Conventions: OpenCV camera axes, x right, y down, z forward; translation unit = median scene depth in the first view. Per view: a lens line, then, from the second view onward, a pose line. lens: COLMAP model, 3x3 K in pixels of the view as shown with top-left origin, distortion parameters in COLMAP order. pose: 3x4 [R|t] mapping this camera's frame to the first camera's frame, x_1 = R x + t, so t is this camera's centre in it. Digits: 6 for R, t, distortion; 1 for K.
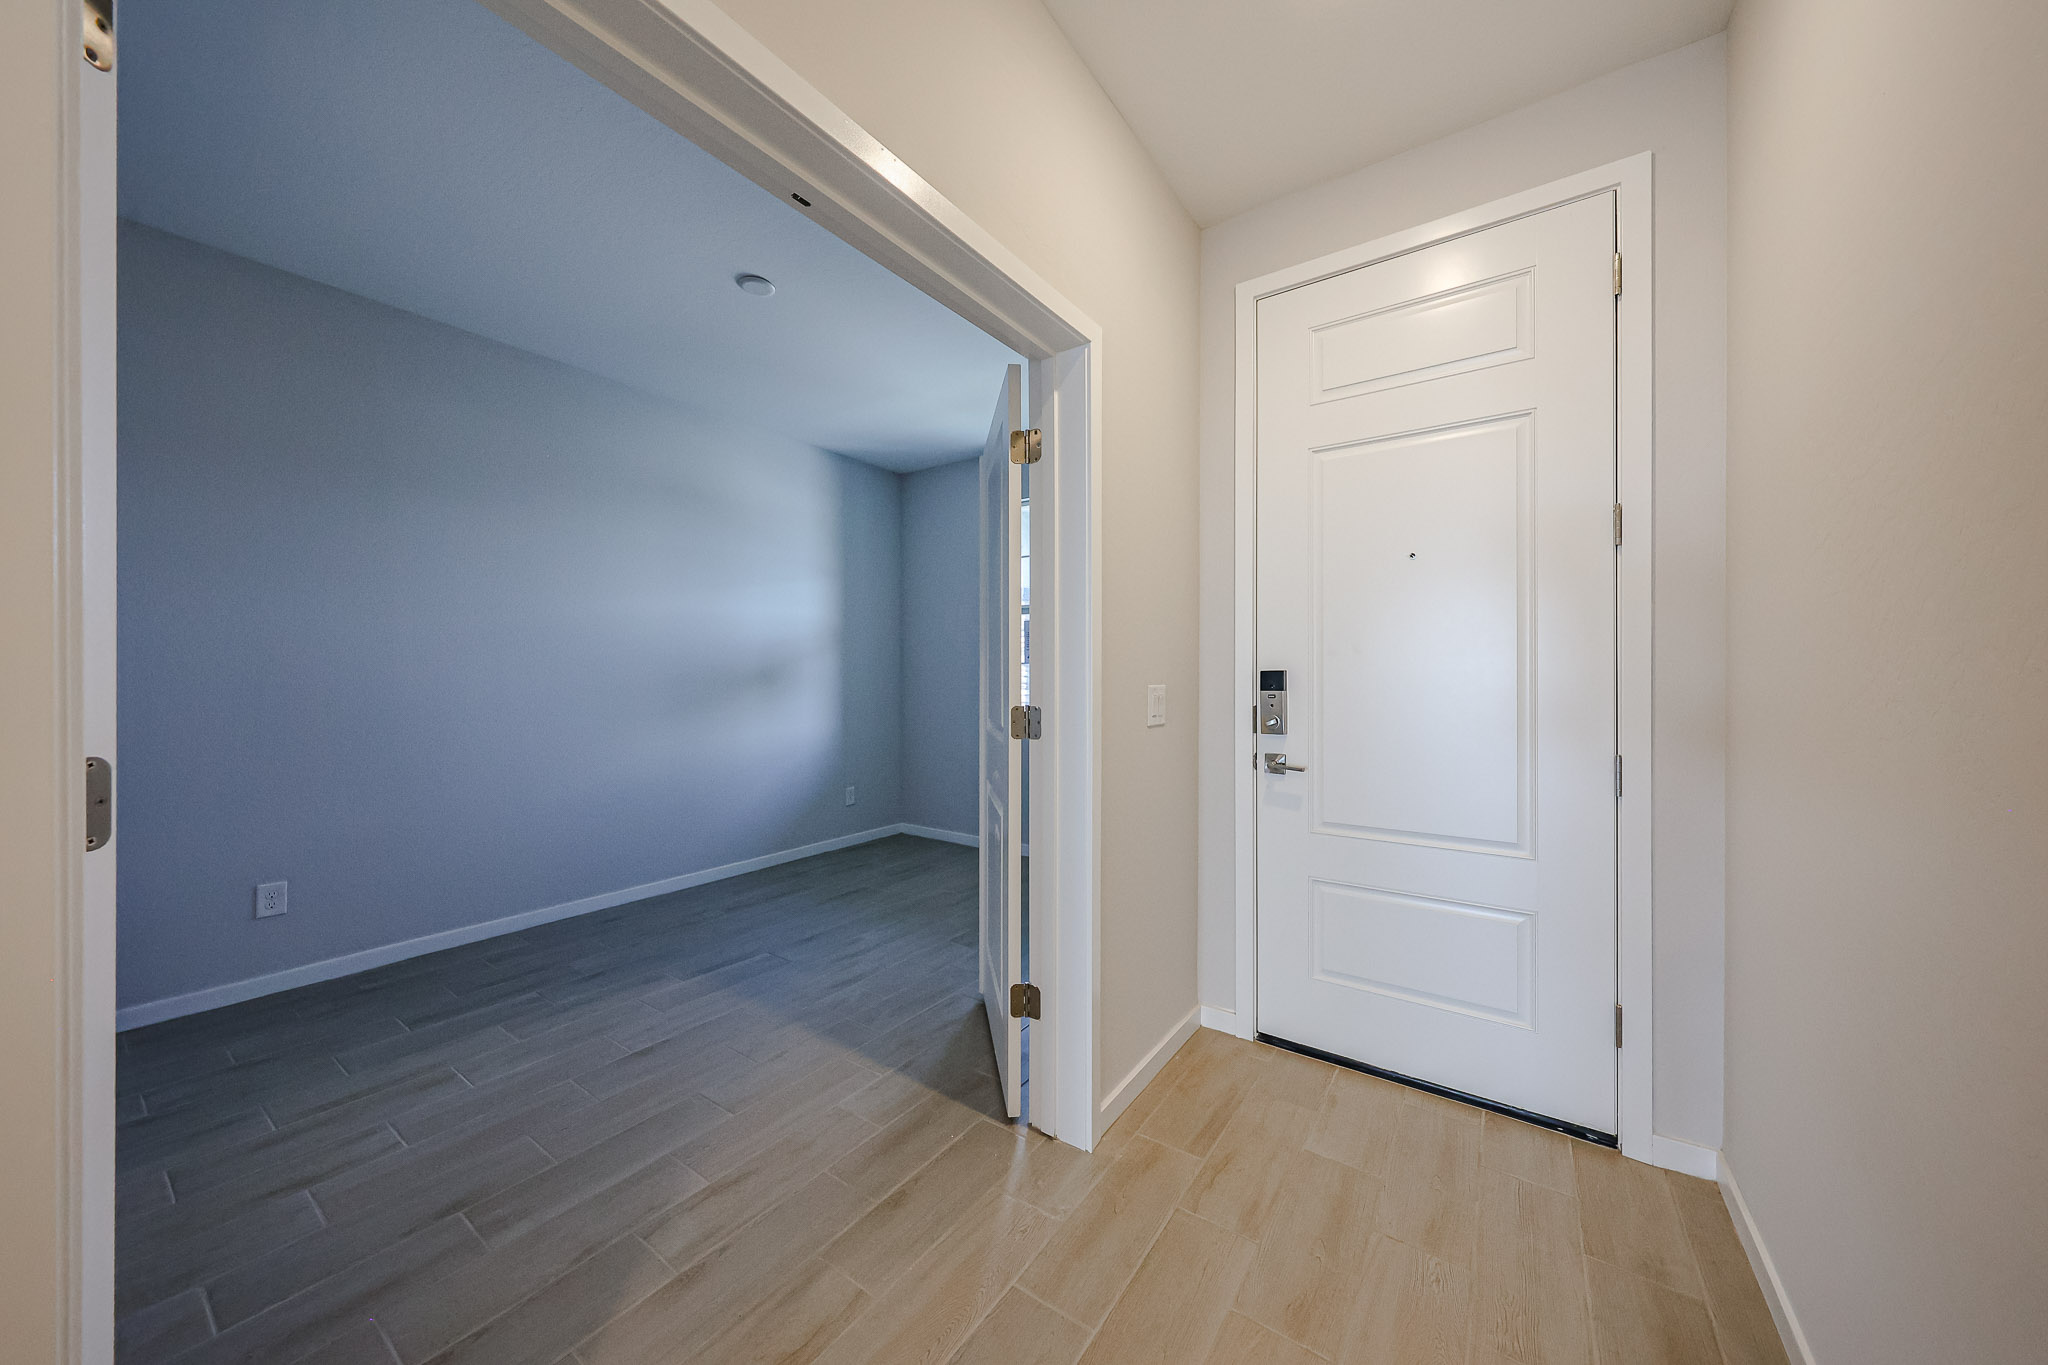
lens RADIAL K [[700.3, 0, 1023.5], [0, 700.3, 676.8], [0, 0, 1]] dist [0.001154, 0.000042]
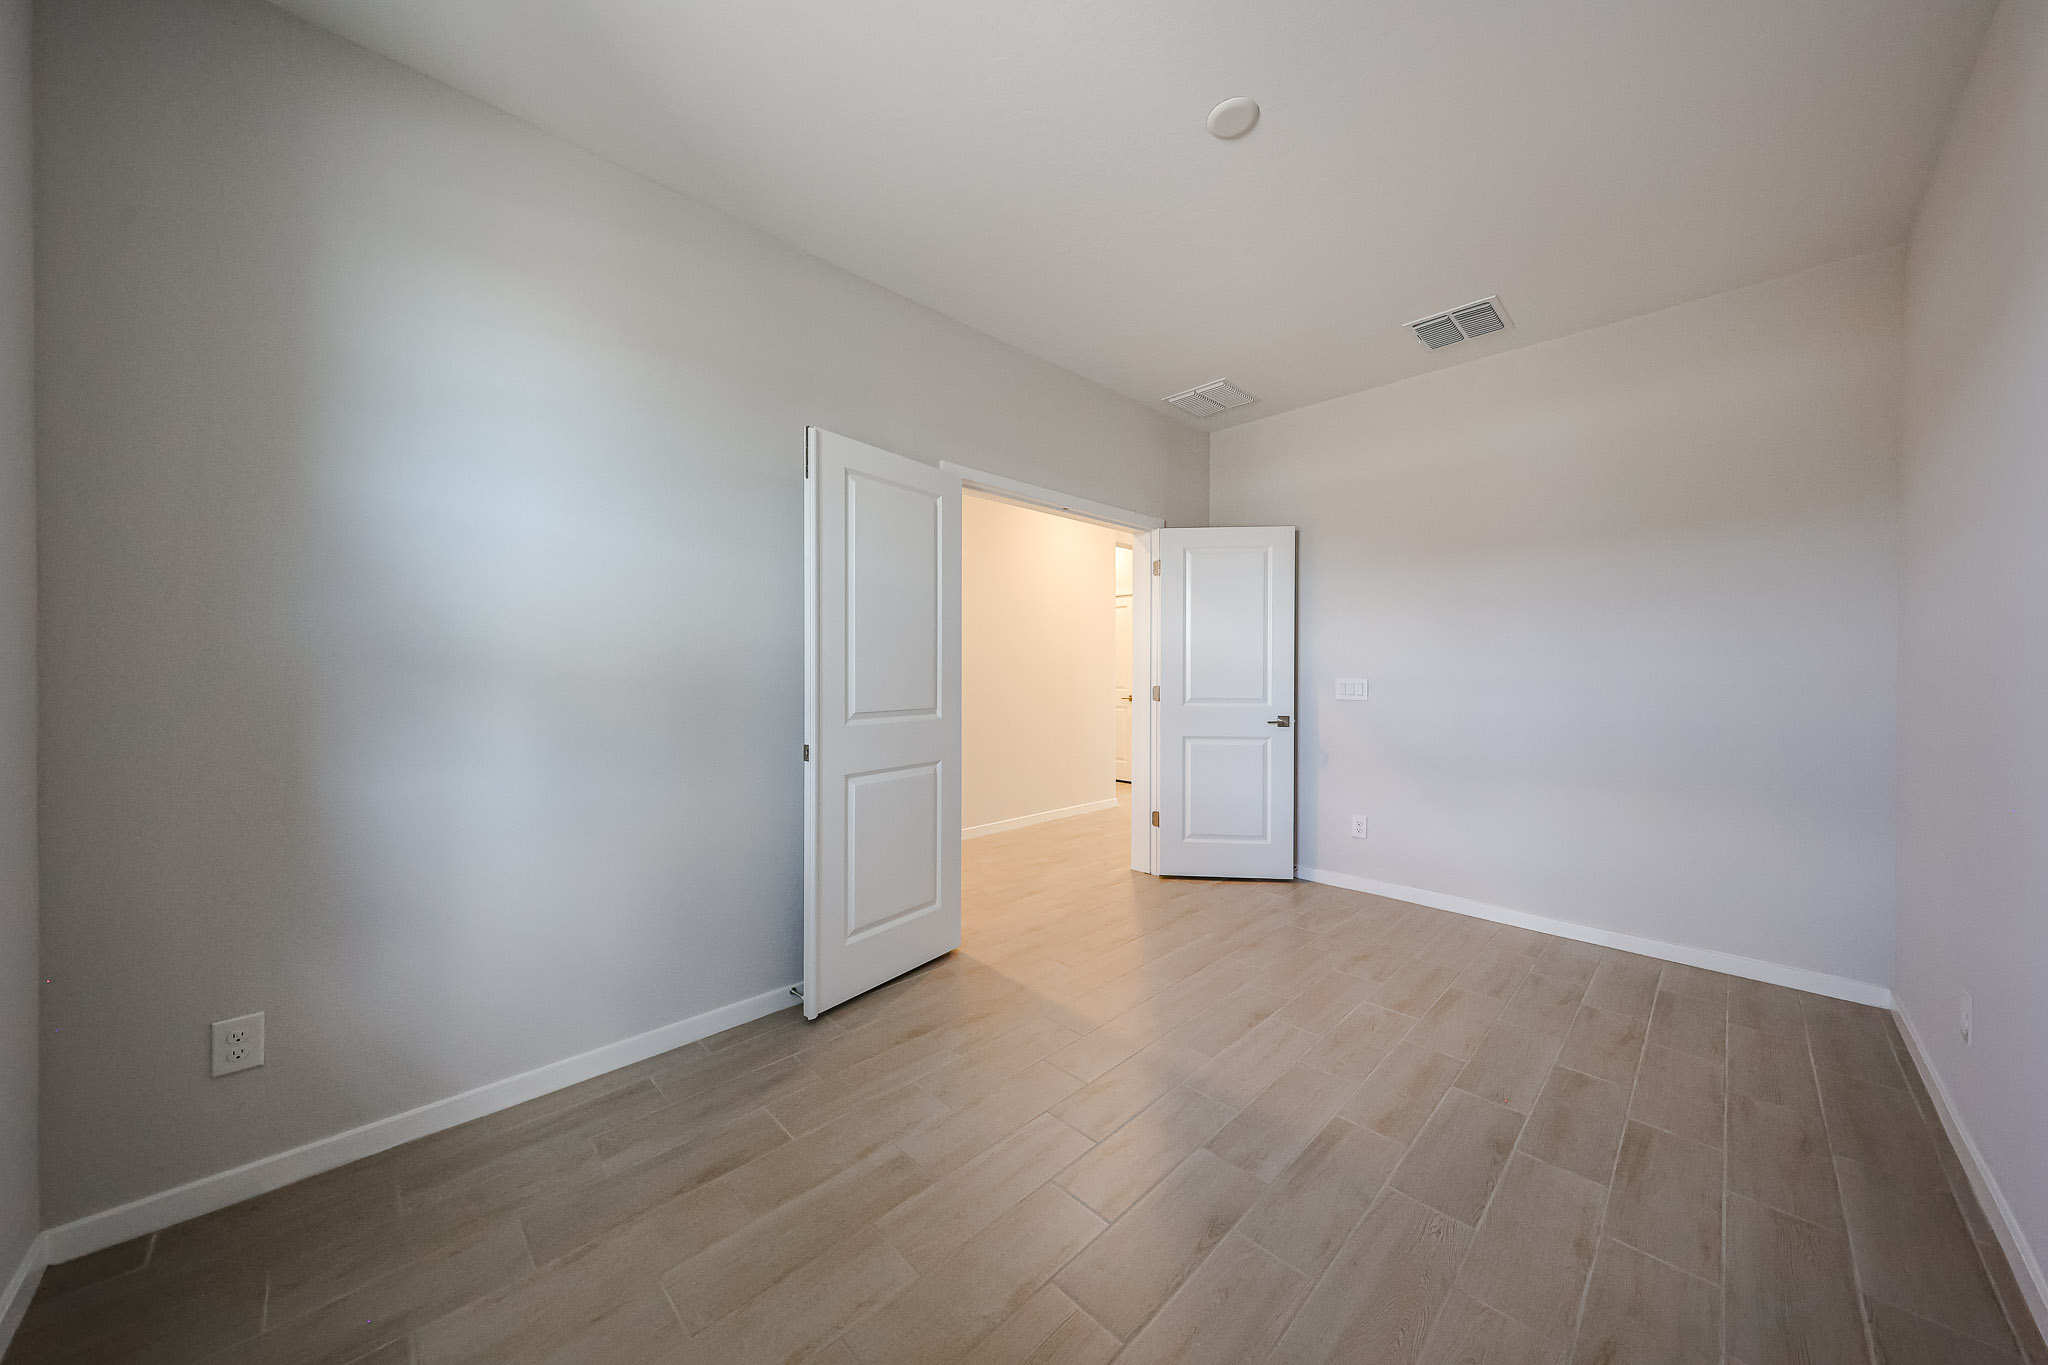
lens RADIAL K [[700.3, 0, 1023.5], [0, 700.3, 676.8], [0, 0, 1]] dist [0.001154, 0.000042]
pose [[-0.982948, -0.005996, 0.183784, -0.285365], [-0.005014, 0.999971, 0.005809, -0.000775], [-0.183813, 0.004788, -0.982950, 1.610933]]
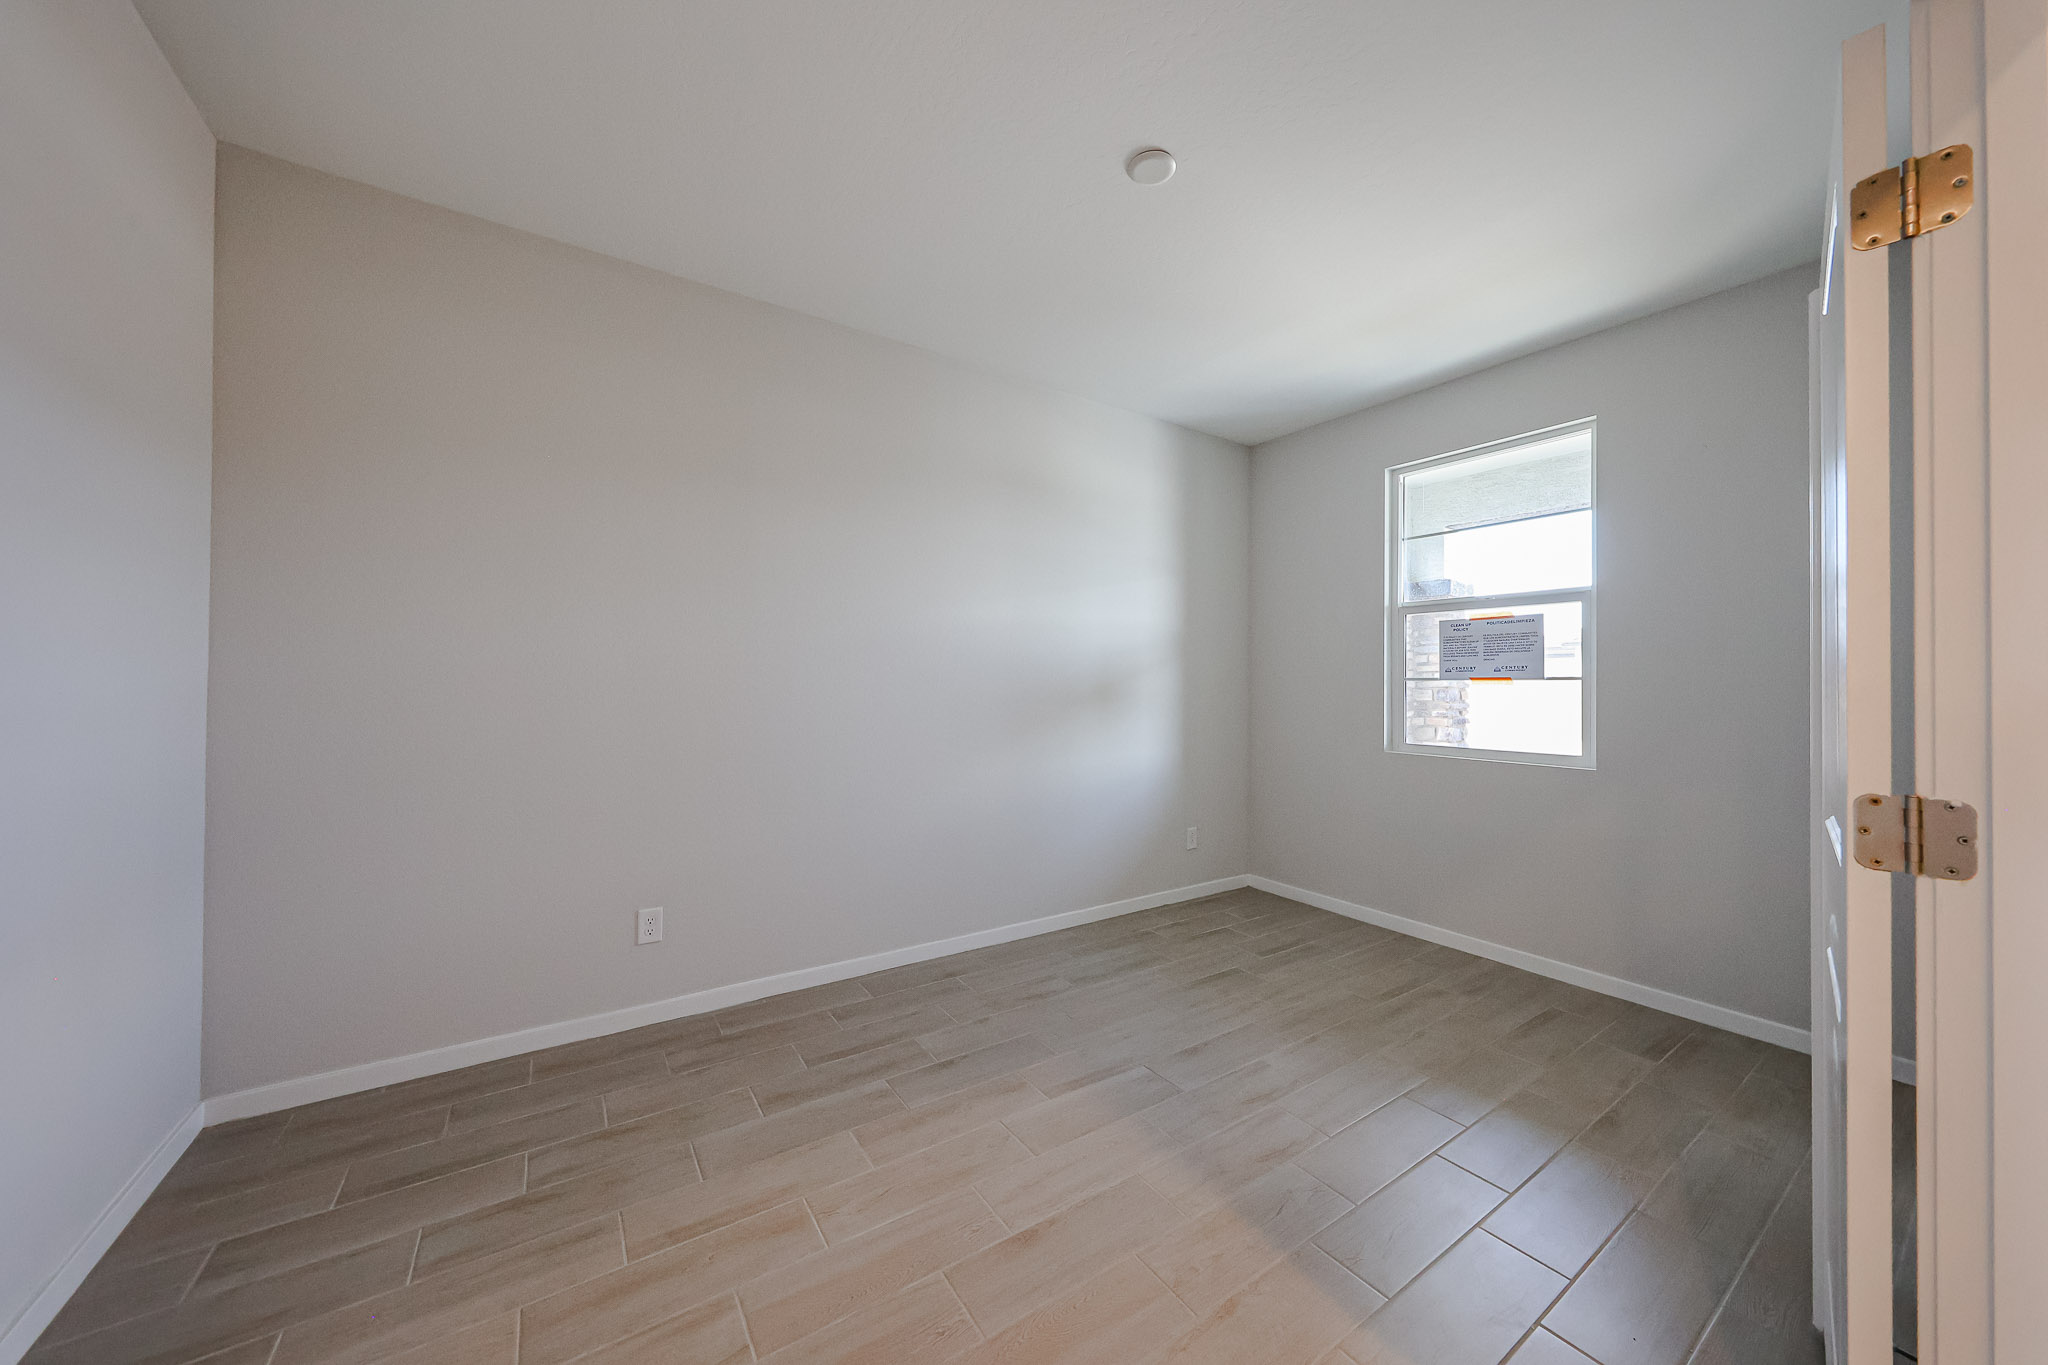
lens RADIAL K [[703.7, 0, 1024.0], [0, 703.7, 682.5], [0, 0, 1]] dist [-0.000649, -0.000078]
pose [[0.931379, 0.006636, -0.363991, -0.220095], [-0.009195, 0.999944, -0.005299, -0.012885], [0.363935, 0.008282, 0.931387, 0.254945]]
